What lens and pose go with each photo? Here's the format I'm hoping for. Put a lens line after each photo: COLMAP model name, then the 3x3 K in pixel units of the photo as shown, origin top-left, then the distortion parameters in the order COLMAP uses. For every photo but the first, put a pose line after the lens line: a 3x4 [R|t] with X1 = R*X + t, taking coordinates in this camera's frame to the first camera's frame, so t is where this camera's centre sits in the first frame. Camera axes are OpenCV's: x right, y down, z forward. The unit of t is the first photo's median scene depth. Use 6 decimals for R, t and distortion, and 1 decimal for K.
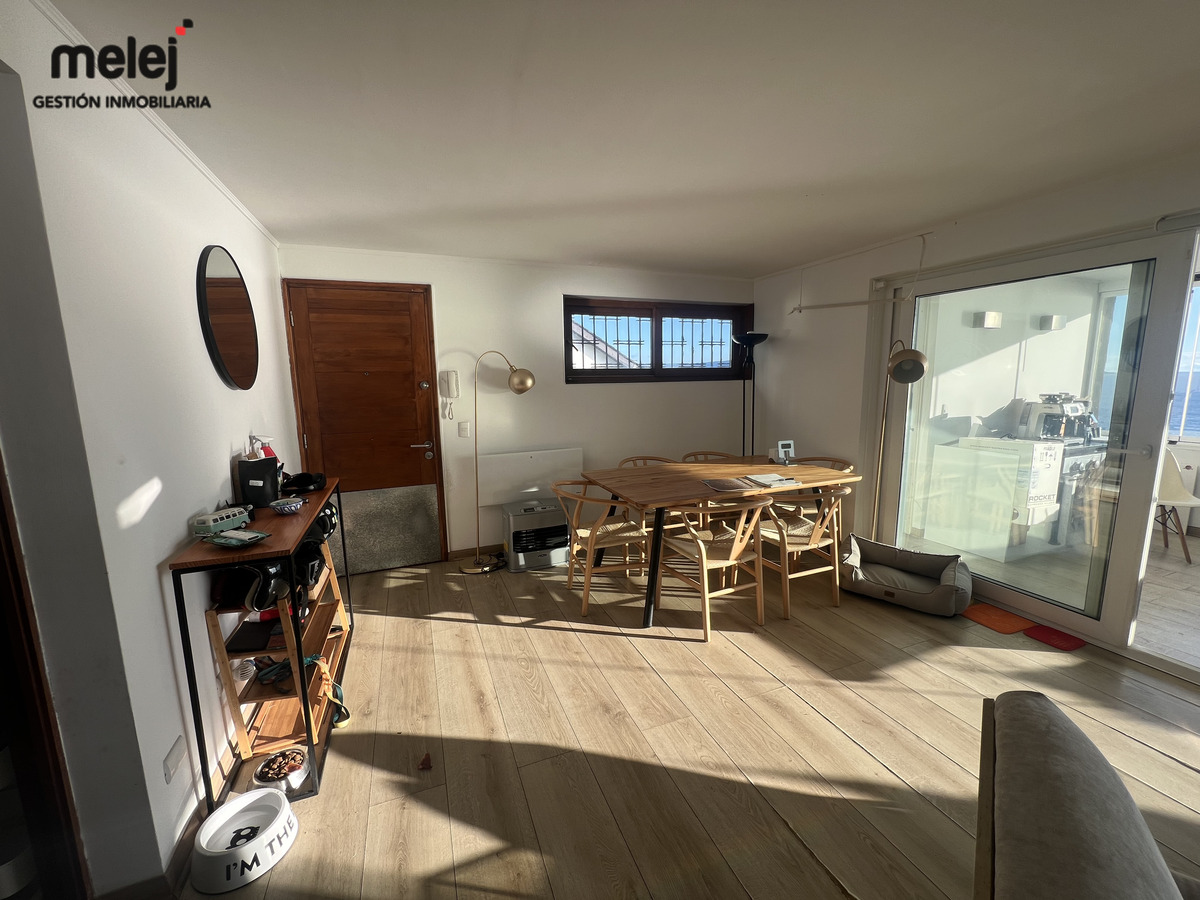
lens RADIAL K [[477.7, 0, 602.4], [0, 477.7, 447.8], [0, 0, 1]] dist [-0.003046, 0.000766]
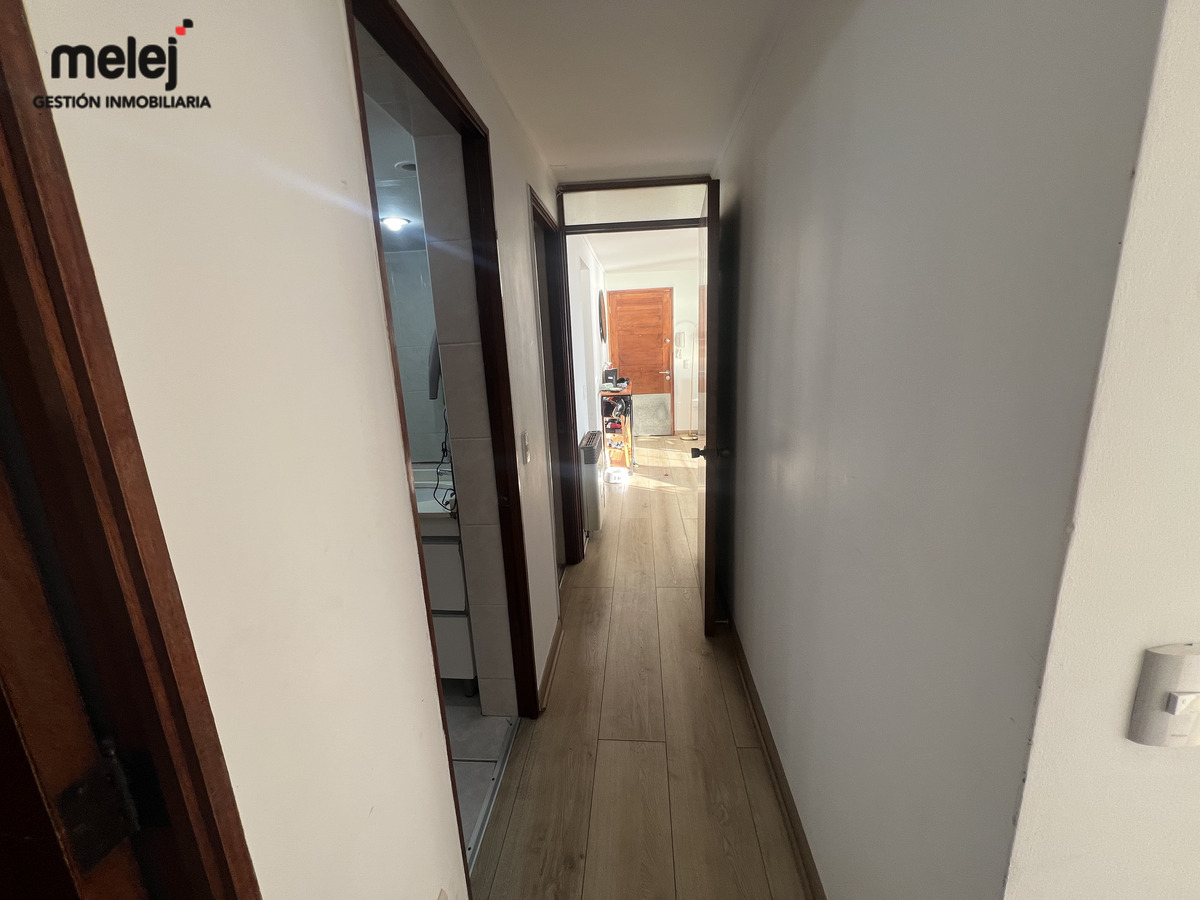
lens RADIAL K [[477.7, 0, 600.0], [0, 477.7, 449.6], [0, 0, 1]] dist [-0.003046, 0.000766]
pose [[0.893747, 0.077627, -0.441803, 0.273432], [-0.037188, 0.994344, 0.099481, 0.126904], [0.447027, -0.072481, 0.891579, -0.885327]]
